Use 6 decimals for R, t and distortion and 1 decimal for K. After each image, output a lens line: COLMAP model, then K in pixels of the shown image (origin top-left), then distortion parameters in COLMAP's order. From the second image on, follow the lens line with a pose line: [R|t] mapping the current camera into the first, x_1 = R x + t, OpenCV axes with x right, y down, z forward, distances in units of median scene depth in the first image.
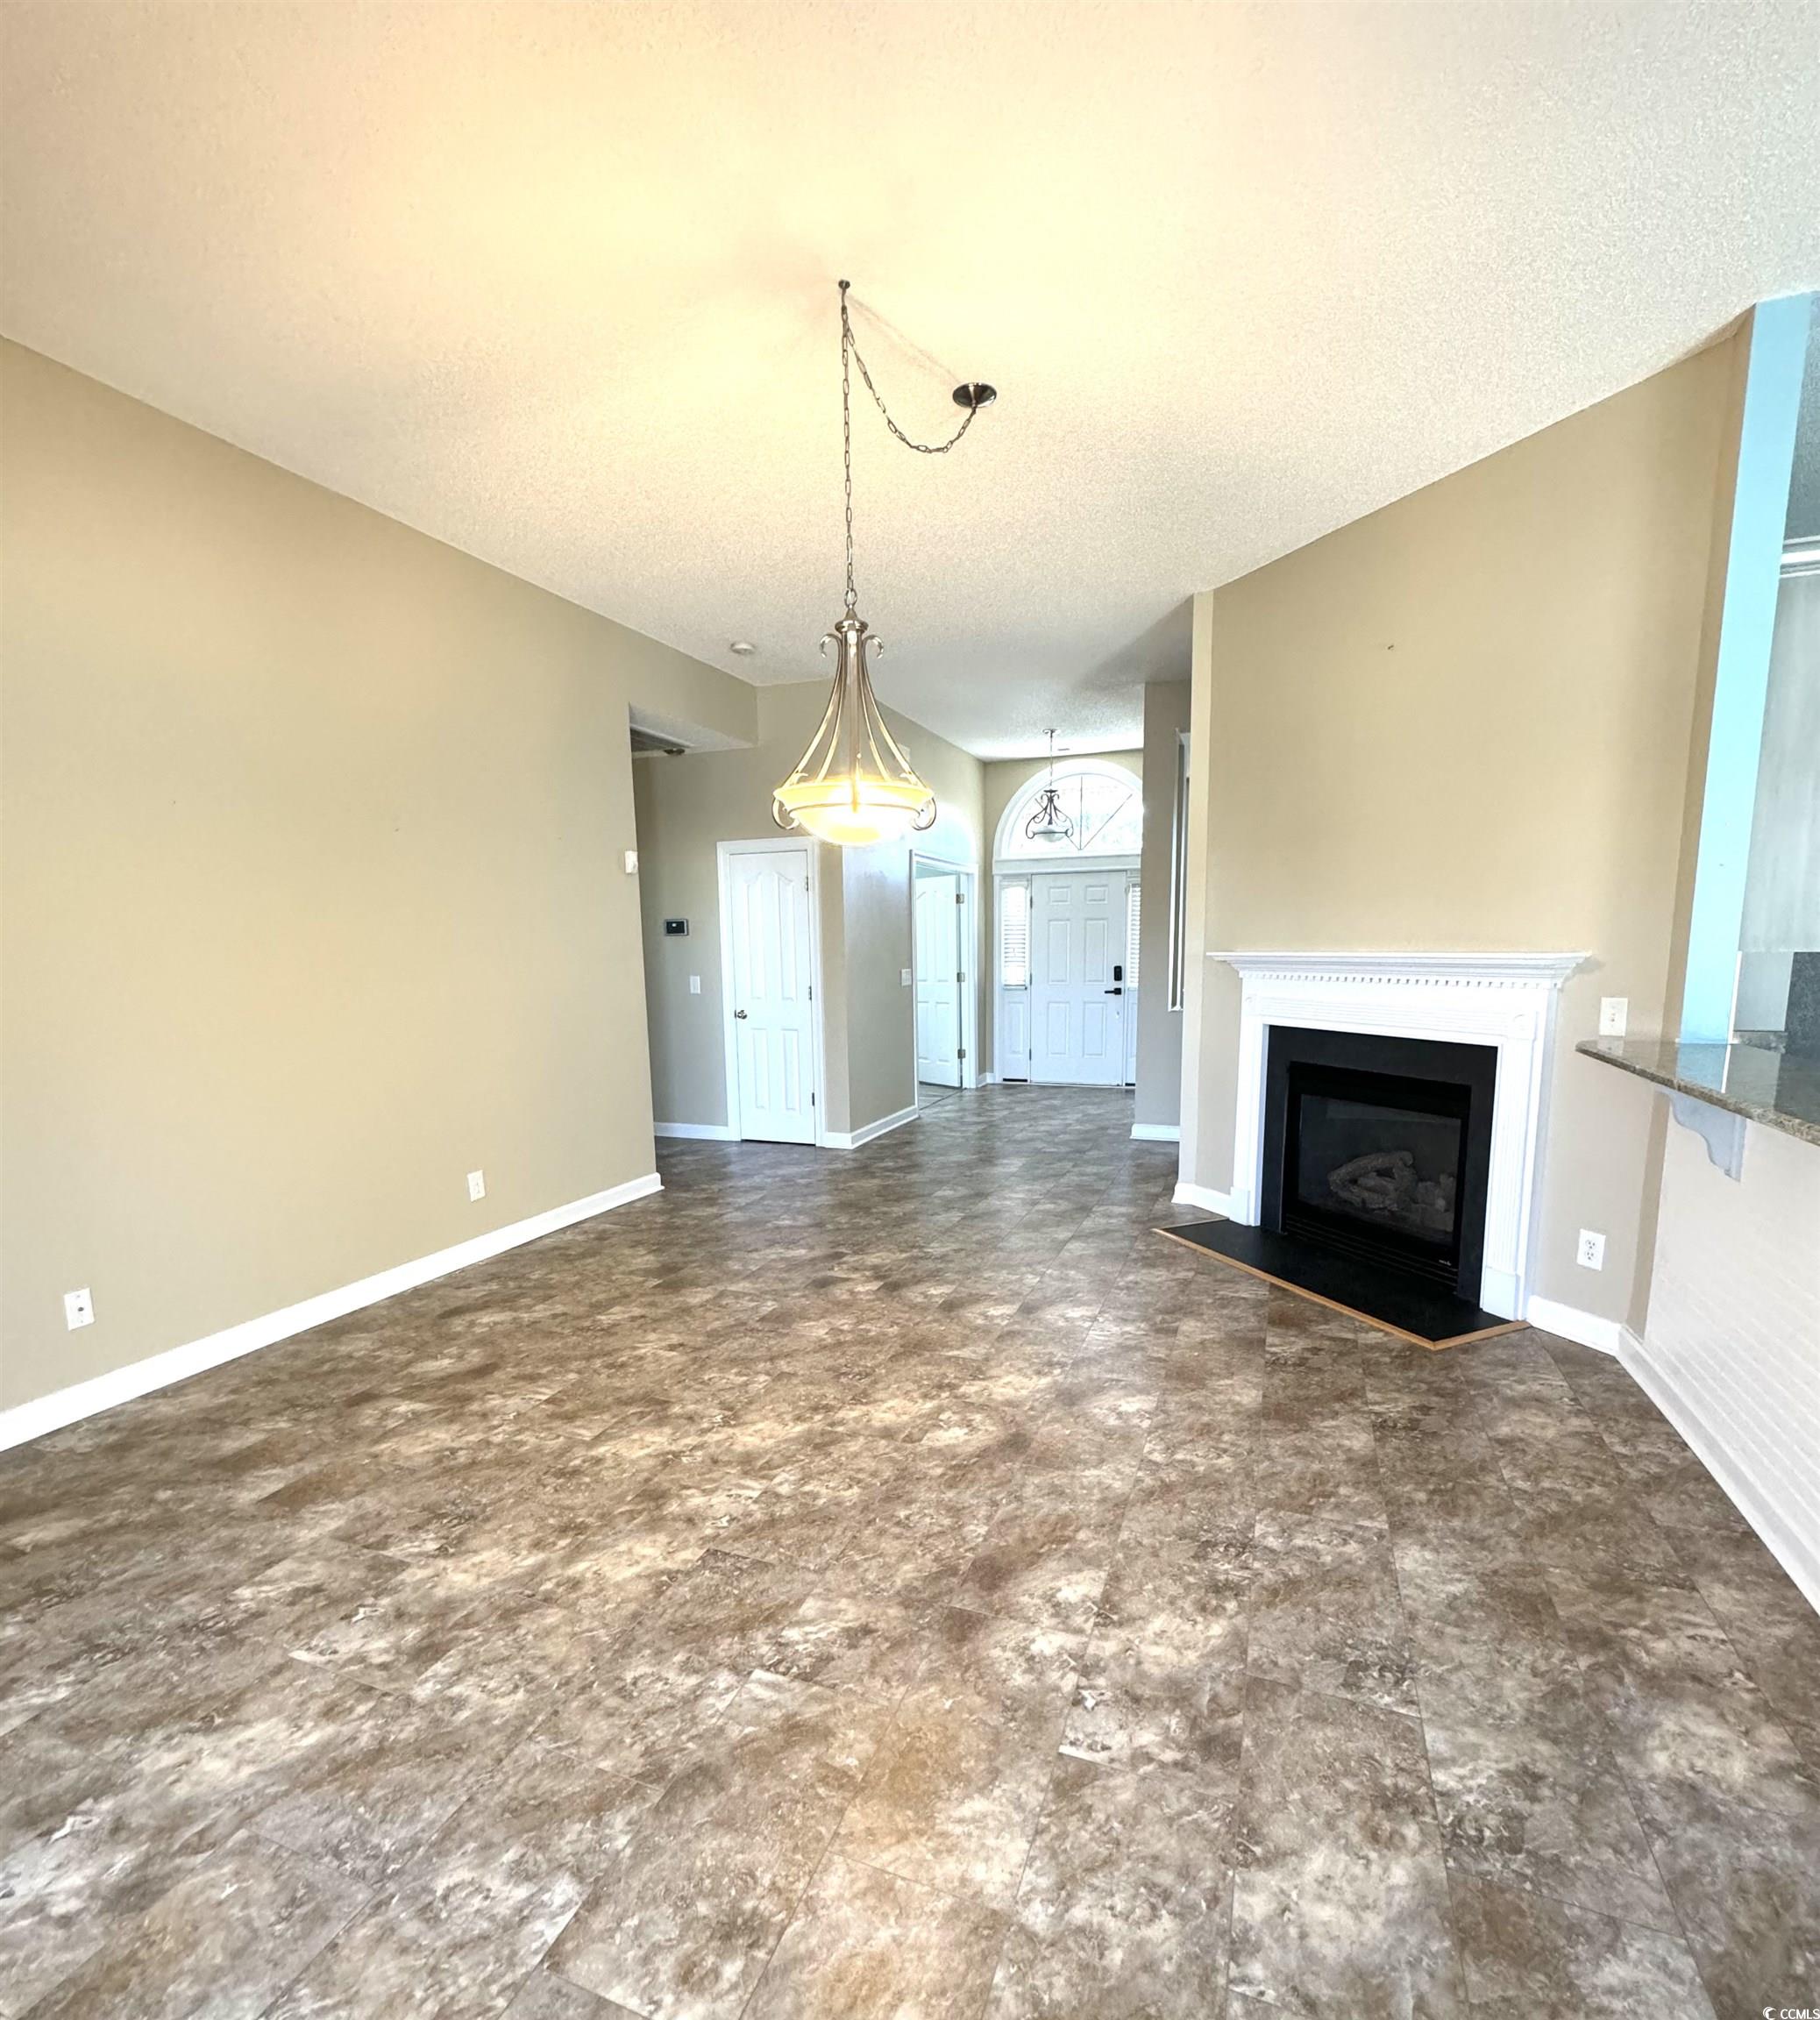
lens RADIAL K [[953.5, 0, 901.9], [0, 953.5, 1103.0], [0, 0, 1]] dist [-0.000067, 0.000022]
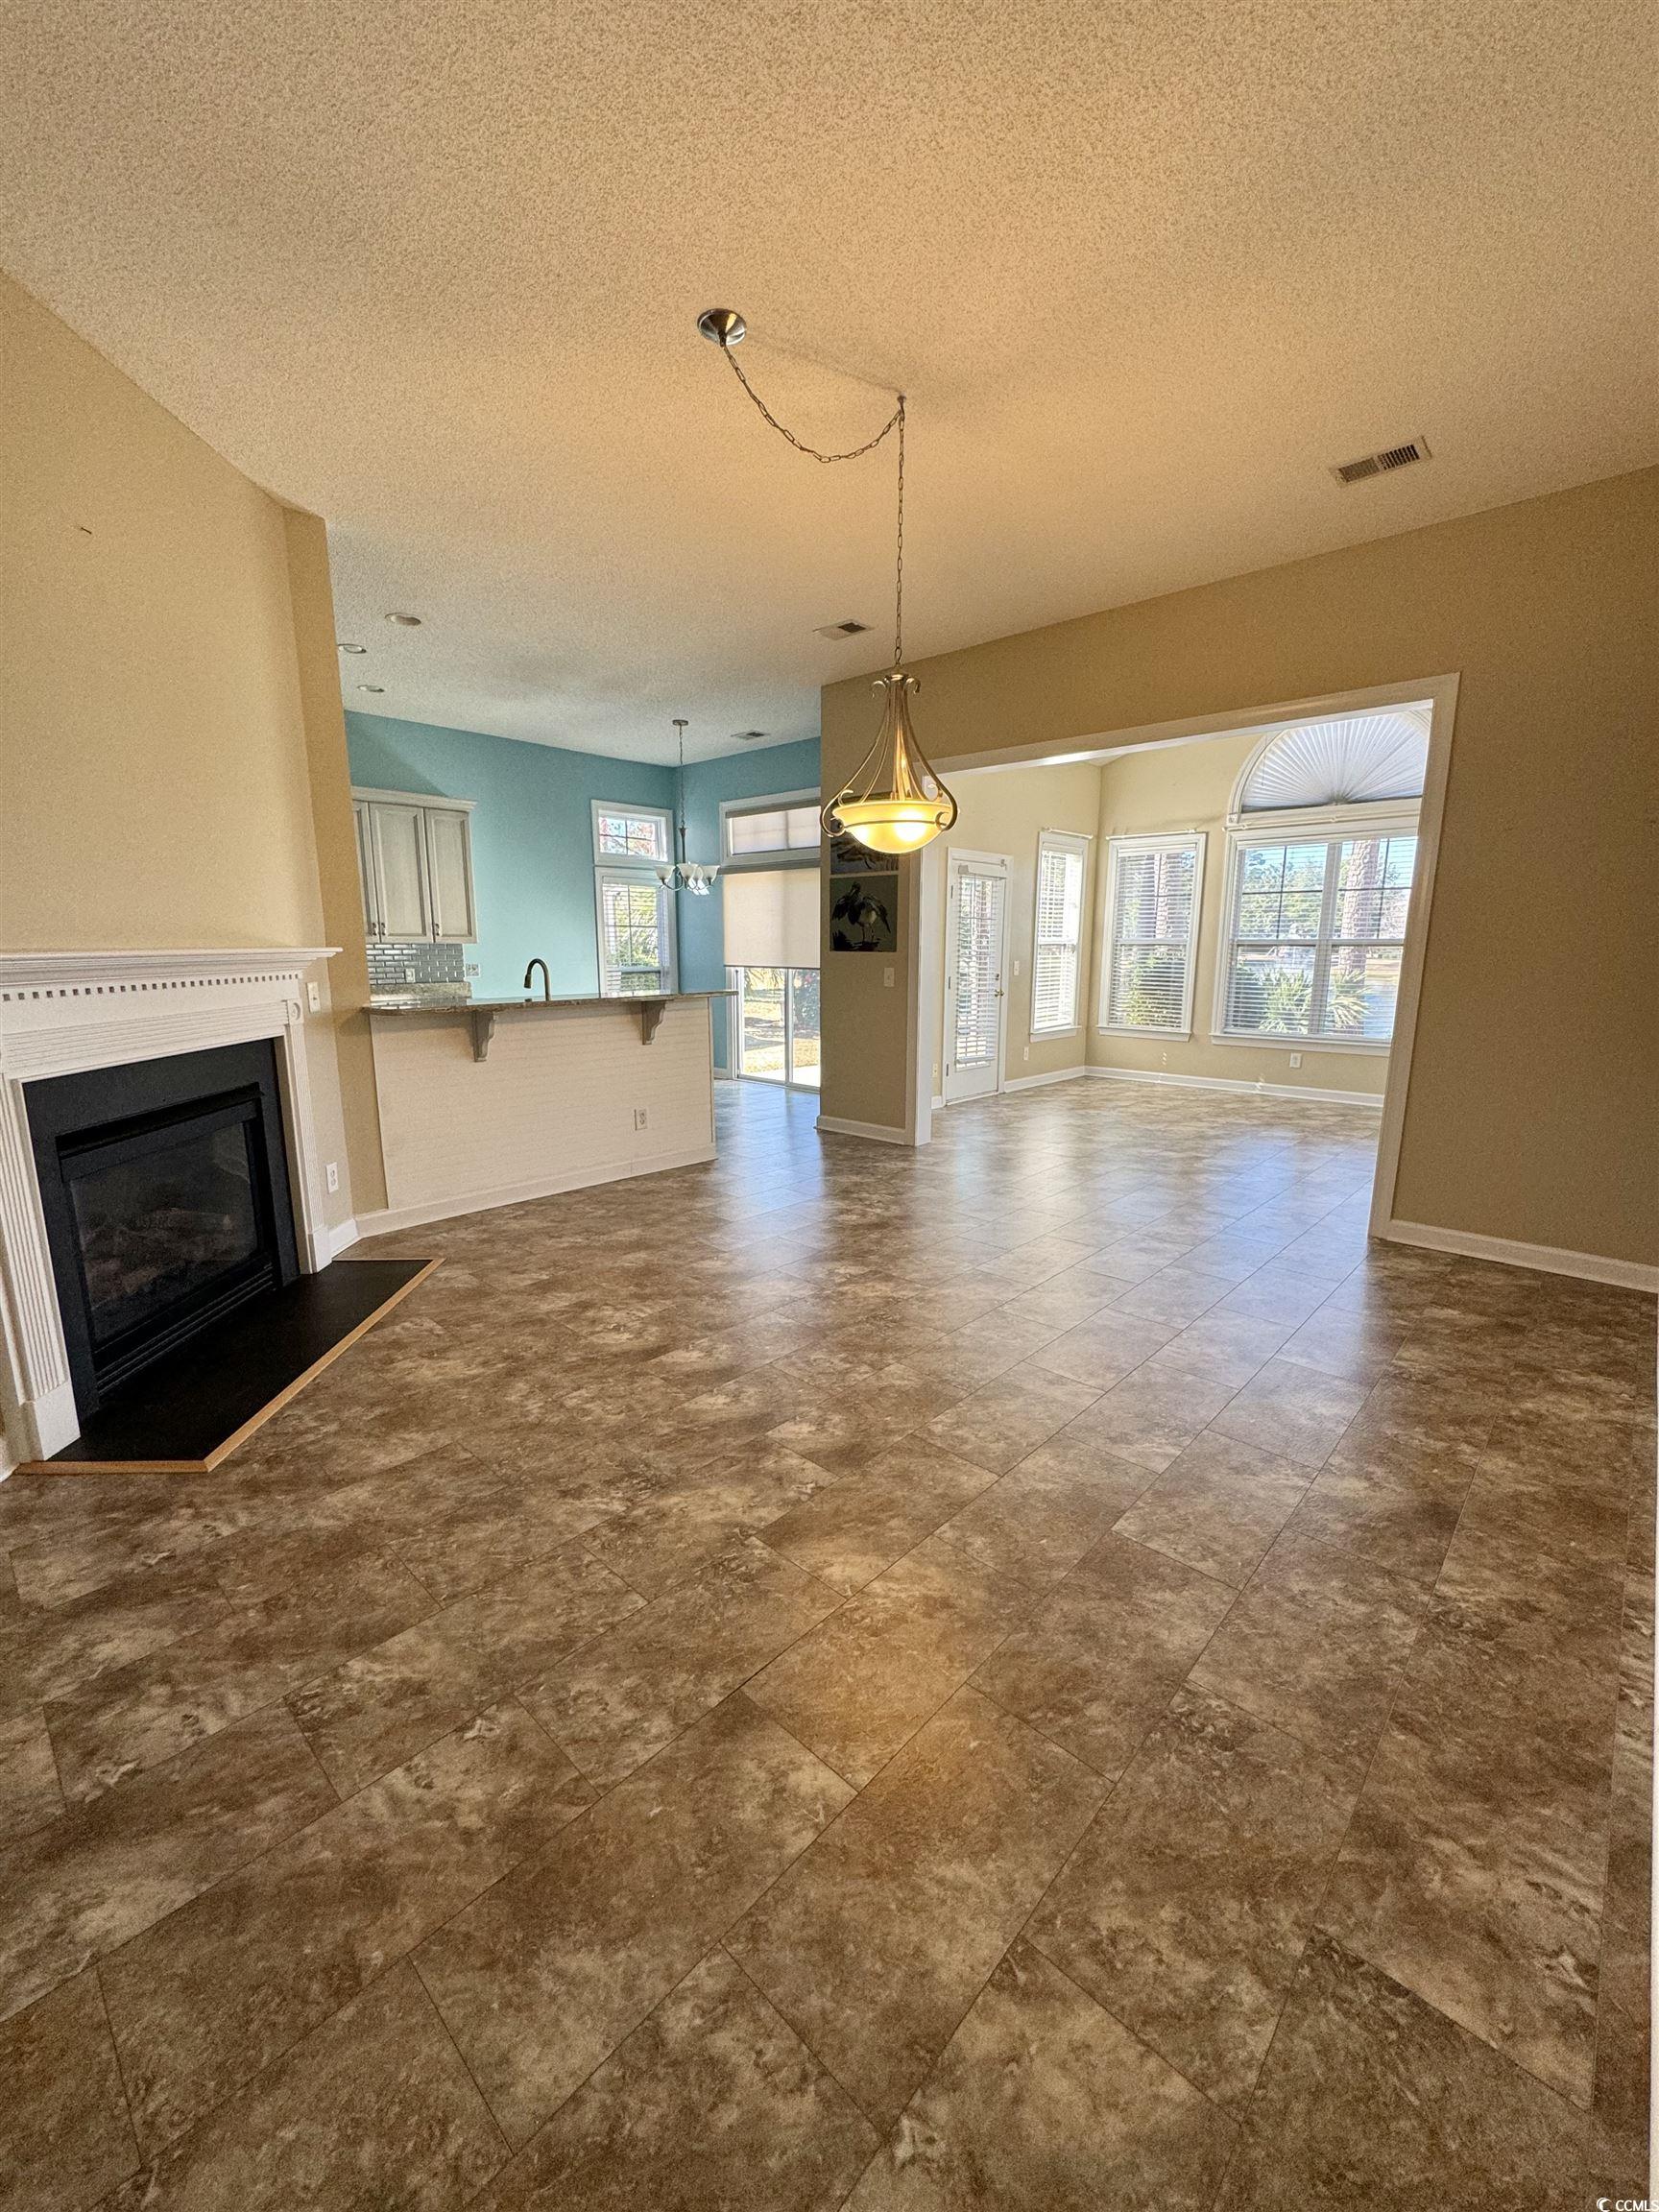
lens RADIAL K [[878.4, 0, 824.6], [0, 878.4, 1114.9], [0, 0, 1]] dist [-0.002801, 0.000937]
pose [[-0.928545, -0.061267, 0.366129, -0.307417], [0.071161, 0.938618, 0.337539, -0.261532], [-0.364335, 0.339474, -0.867189, 1.633471]]
